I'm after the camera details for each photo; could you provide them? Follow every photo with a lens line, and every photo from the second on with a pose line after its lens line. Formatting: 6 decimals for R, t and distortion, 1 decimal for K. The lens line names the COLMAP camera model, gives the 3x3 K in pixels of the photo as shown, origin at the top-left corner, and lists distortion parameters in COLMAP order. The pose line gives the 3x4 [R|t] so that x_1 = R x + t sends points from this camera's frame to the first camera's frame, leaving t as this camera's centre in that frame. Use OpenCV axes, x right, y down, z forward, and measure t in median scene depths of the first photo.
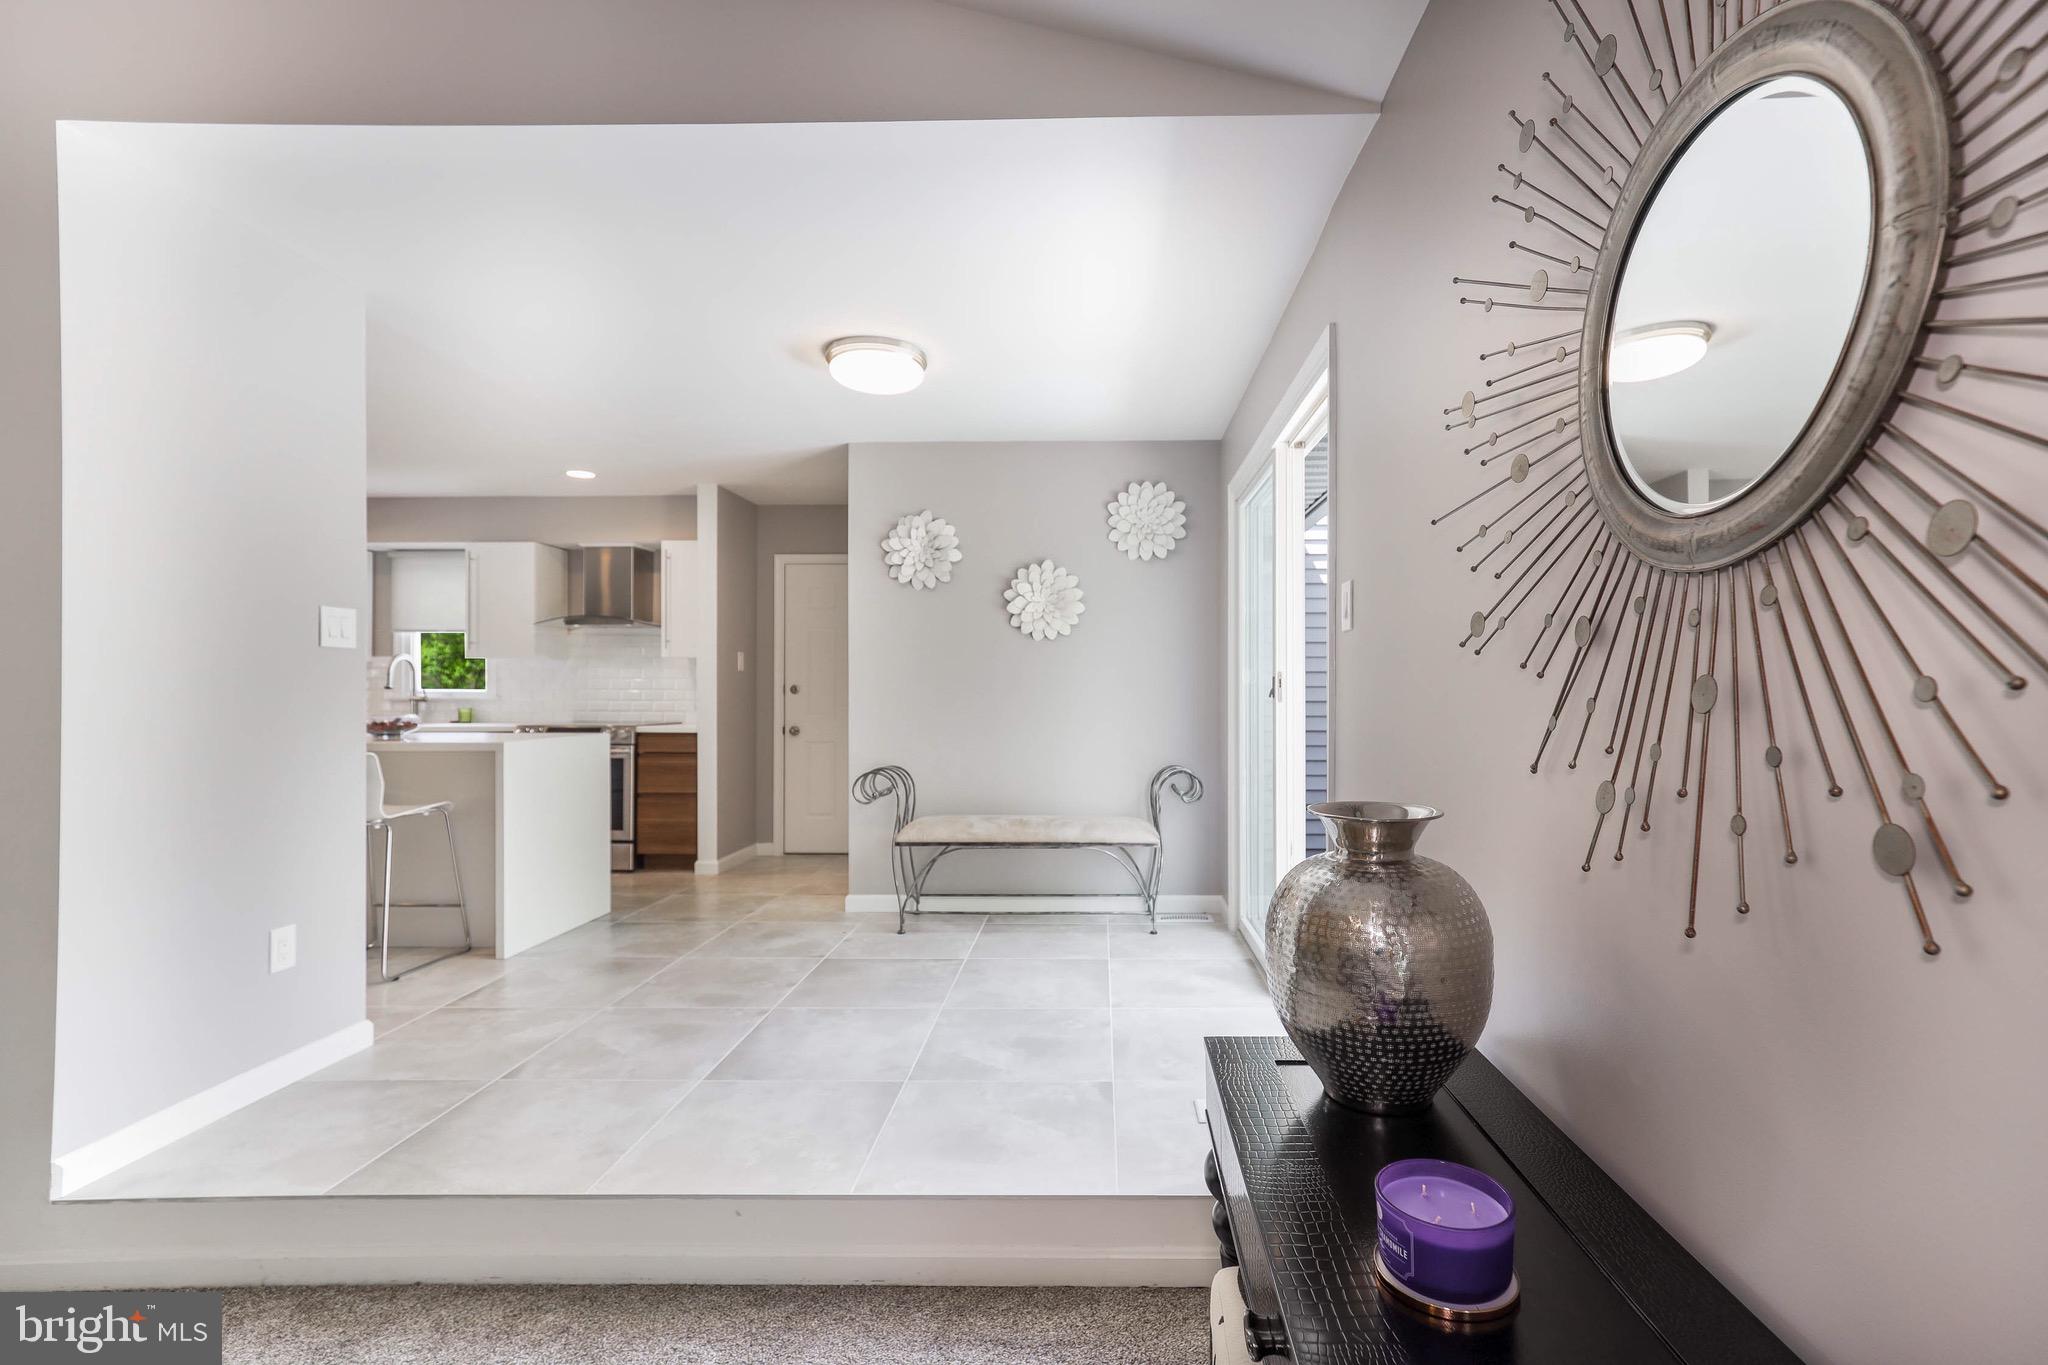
lens RADIAL K [[955.1, 0, 1017.3], [0, 955.1, 667.7], [0, 0, 1]] dist [-0.022031, 0.000275]
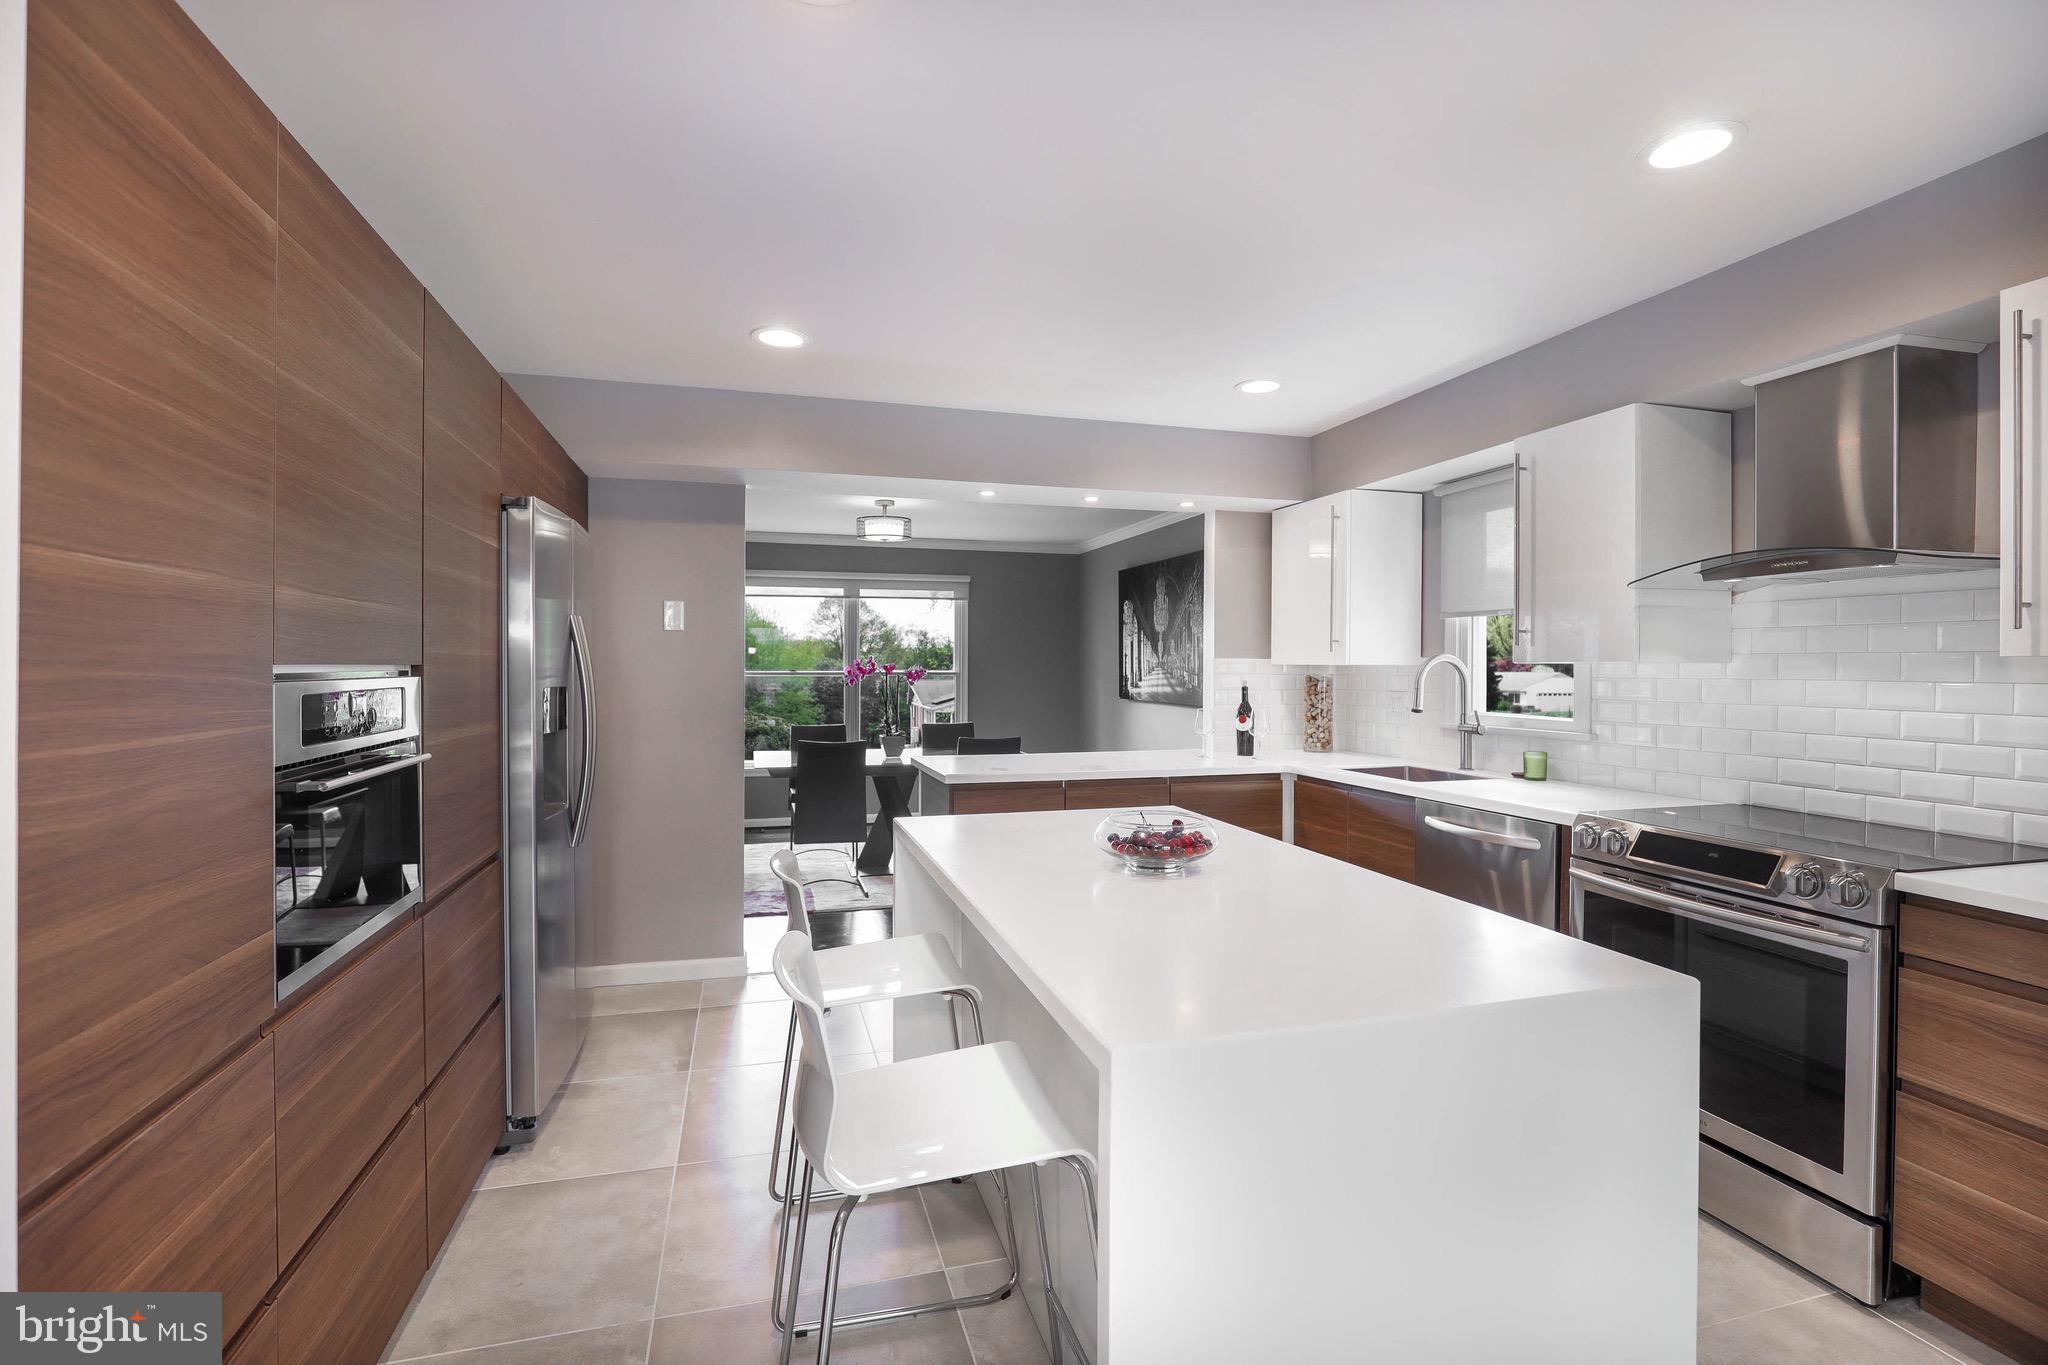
lens RADIAL K [[955.1, 0, 1017.3], [0, 955.1, 667.7], [0, 0, 1]] dist [-0.022031, 0.000275]
pose [[0.359489, -0.000869, -0.933149, -0.200749], [0.010773, 0.999937, 0.003219, -0.011119], [0.933087, -0.011210, 0.359475, 0.582324]]
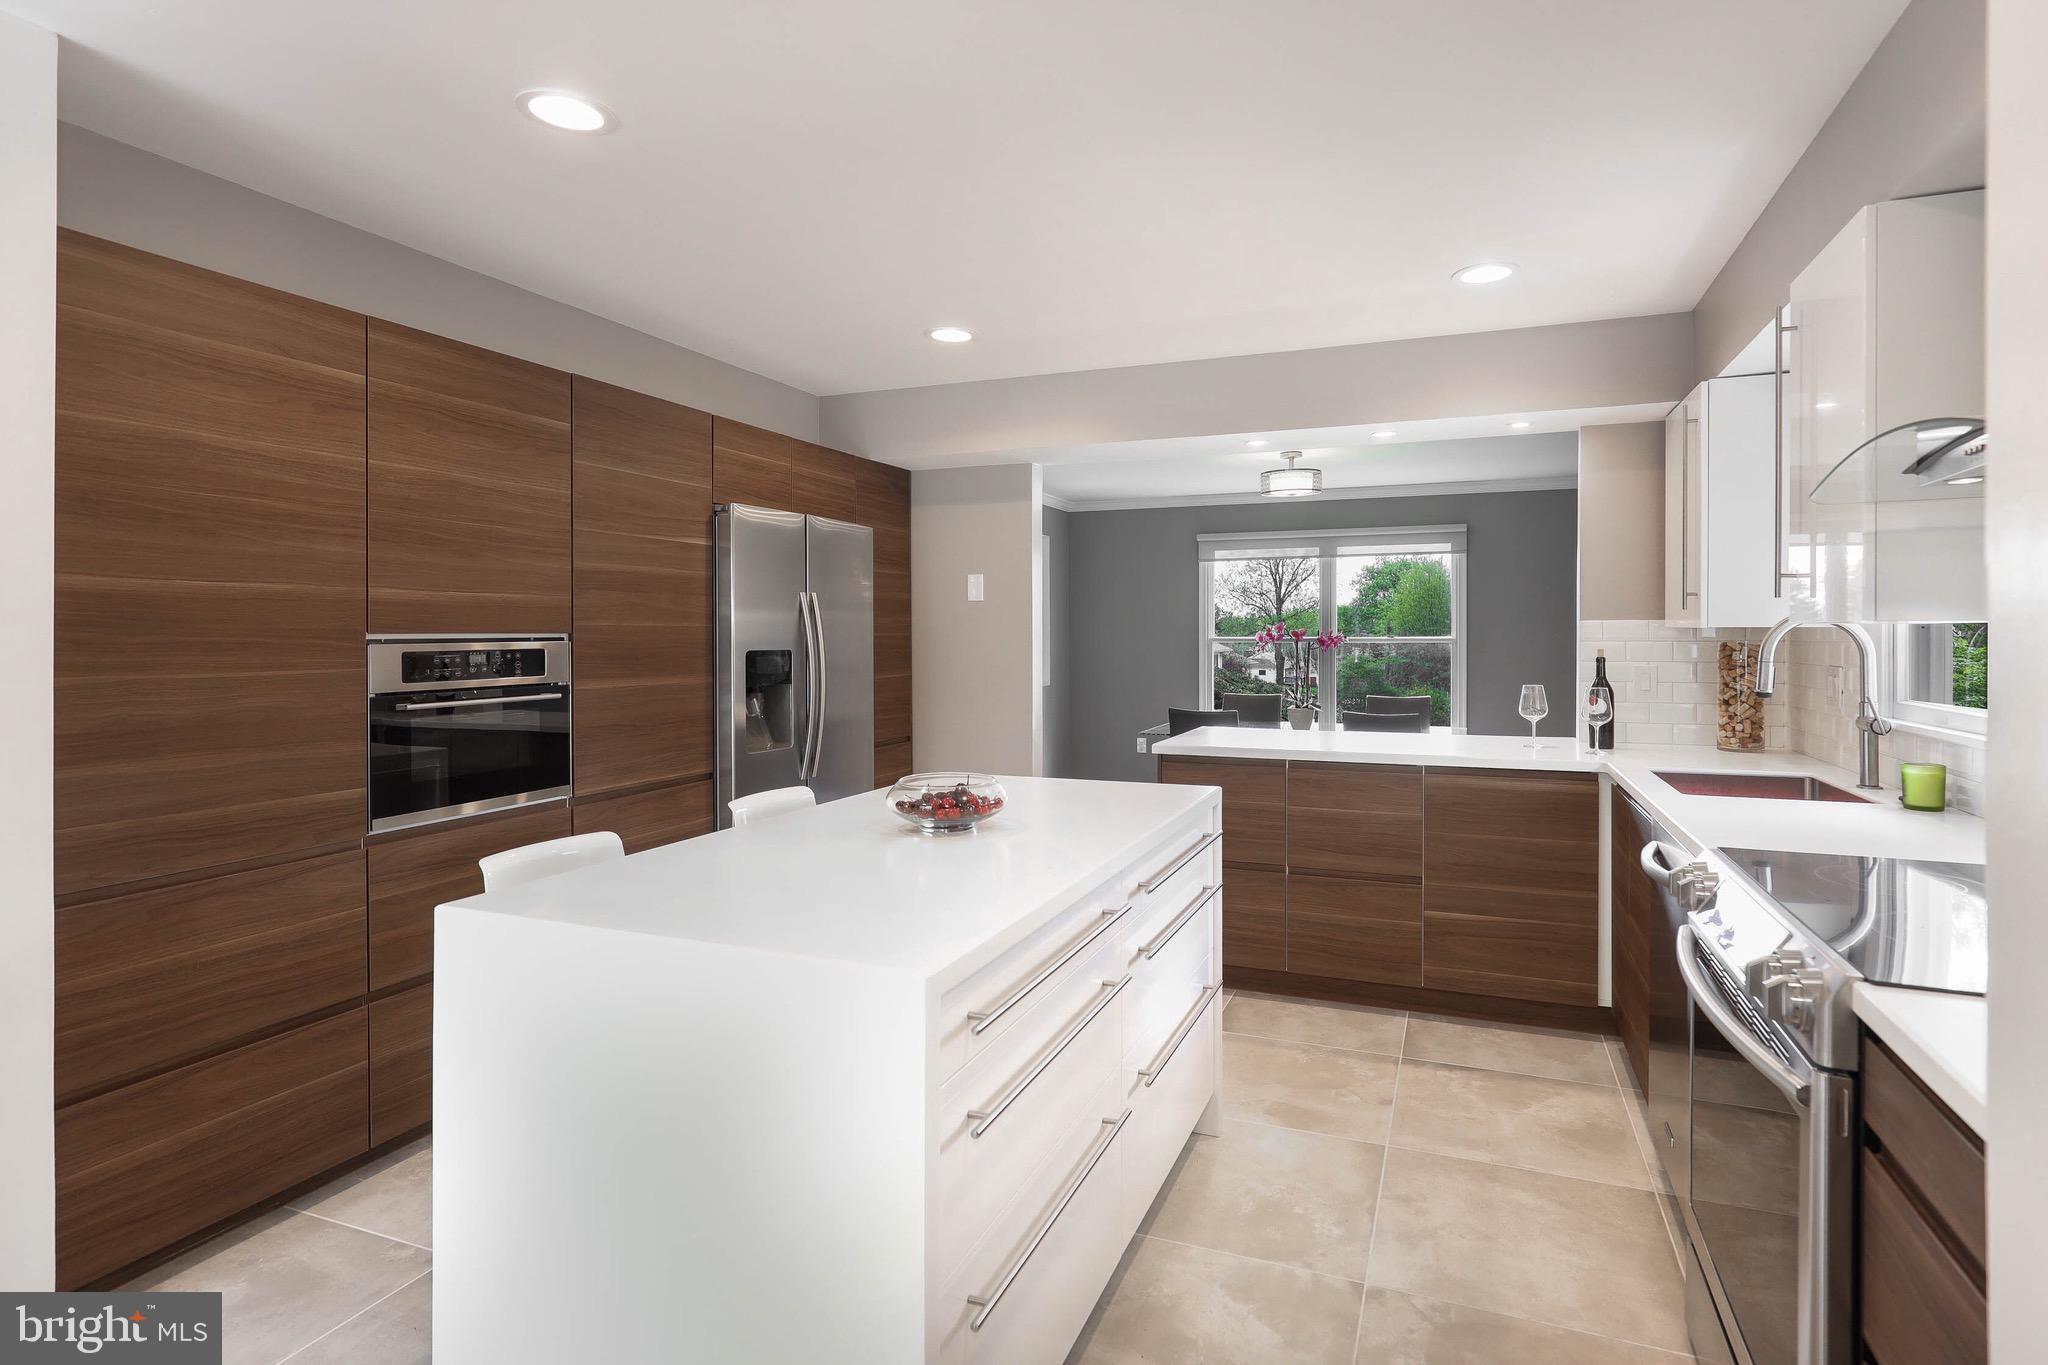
lens RADIAL K [[1041.1, 0, 1027.8], [0, 1041.1, 635.8], [0, 0, 1]] dist [0.001988, 0.000405]
pose [[-0.296047, 0.000590, -0.955173, -0.146710], [0.014120, 0.999893, -0.003759, -0.007002], [0.955069, -0.014599, -0.296024, 0.873366]]
